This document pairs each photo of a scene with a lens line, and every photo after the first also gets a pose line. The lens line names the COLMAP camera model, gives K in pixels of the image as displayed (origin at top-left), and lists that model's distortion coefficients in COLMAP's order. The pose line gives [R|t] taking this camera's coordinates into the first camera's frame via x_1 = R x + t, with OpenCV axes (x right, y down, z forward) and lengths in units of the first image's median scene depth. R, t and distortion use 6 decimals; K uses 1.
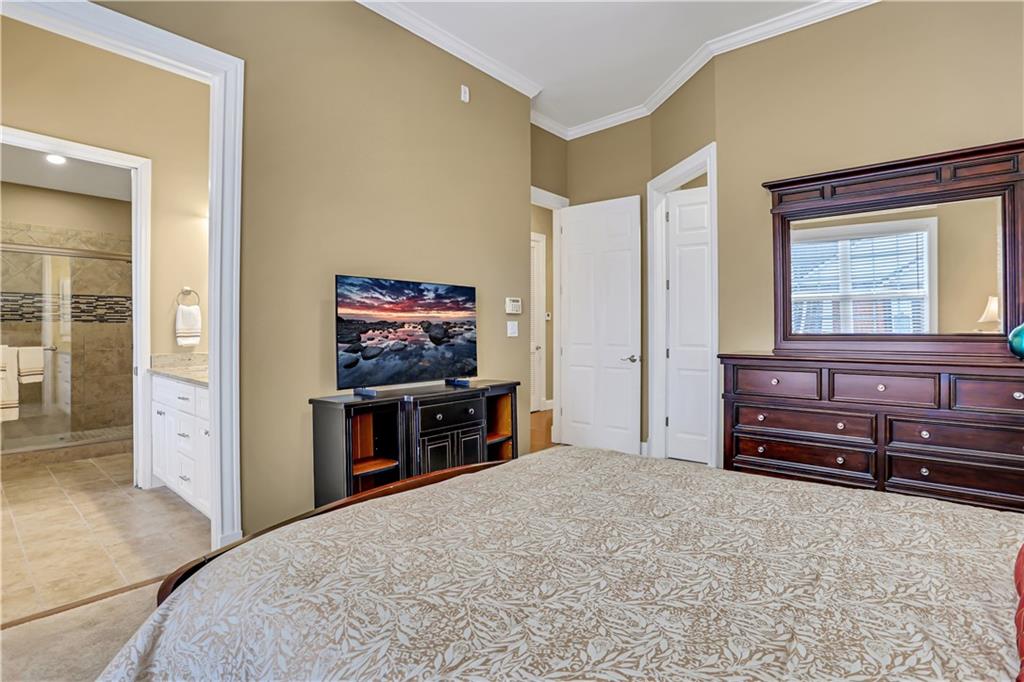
lens RADIAL K [[496.2, 0, 525.1], [0, 496.2, 328.4], [0, 0, 1]] dist [-0.053298, 0.011205]
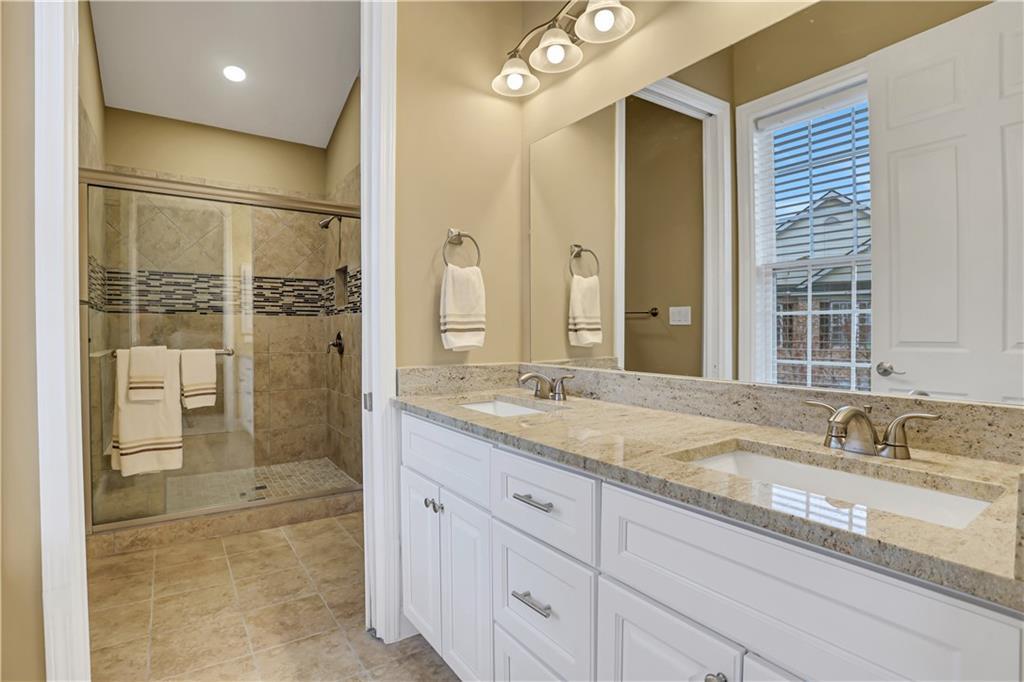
lens RADIAL K [[504.7, 0, 508.5], [0, 504.7, 346.6], [0, 0, 1]] dist [-0.061634, 0.020571]
pose [[0.959554, 0.010113, -0.281343, -0.368188], [-0.002997, 0.999665, 0.025710, 0.014087], [0.281509, -0.023827, 0.959263, 0.384789]]
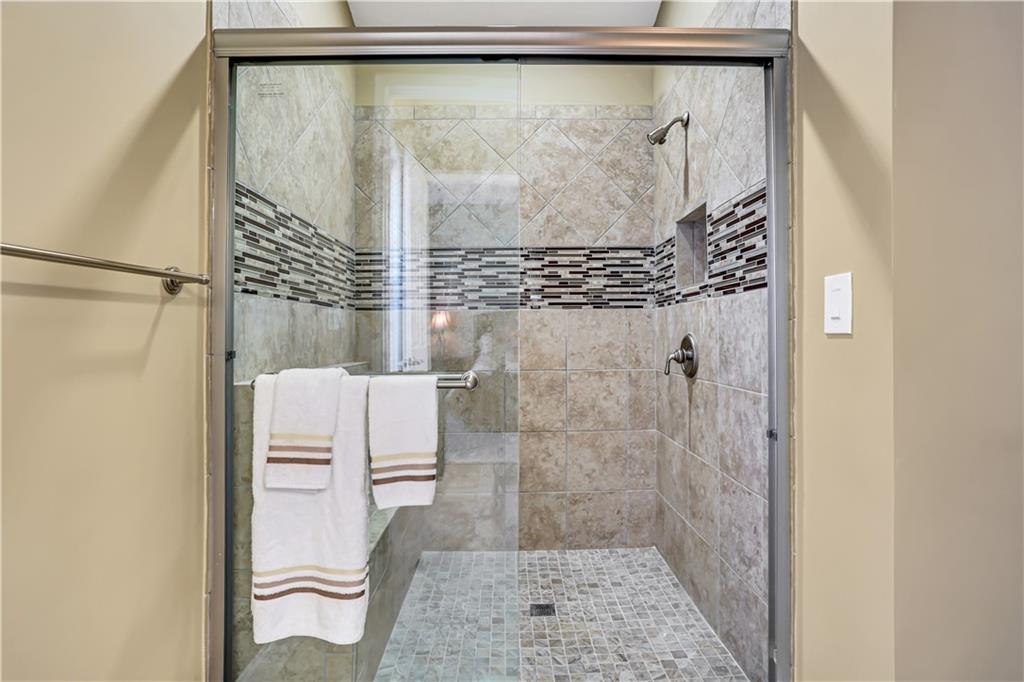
lens RADIAL K [[496.2, 0, 509.2], [0, 496.2, 338.9], [0, 0, 1]] dist [-0.053298, 0.011205]
pose [[0.637420, 0.002935, -0.770511, -0.605179], [0.004100, 0.999966, 0.007201, 0.011979], [0.770505, -0.007749, 0.637386, 0.669063]]
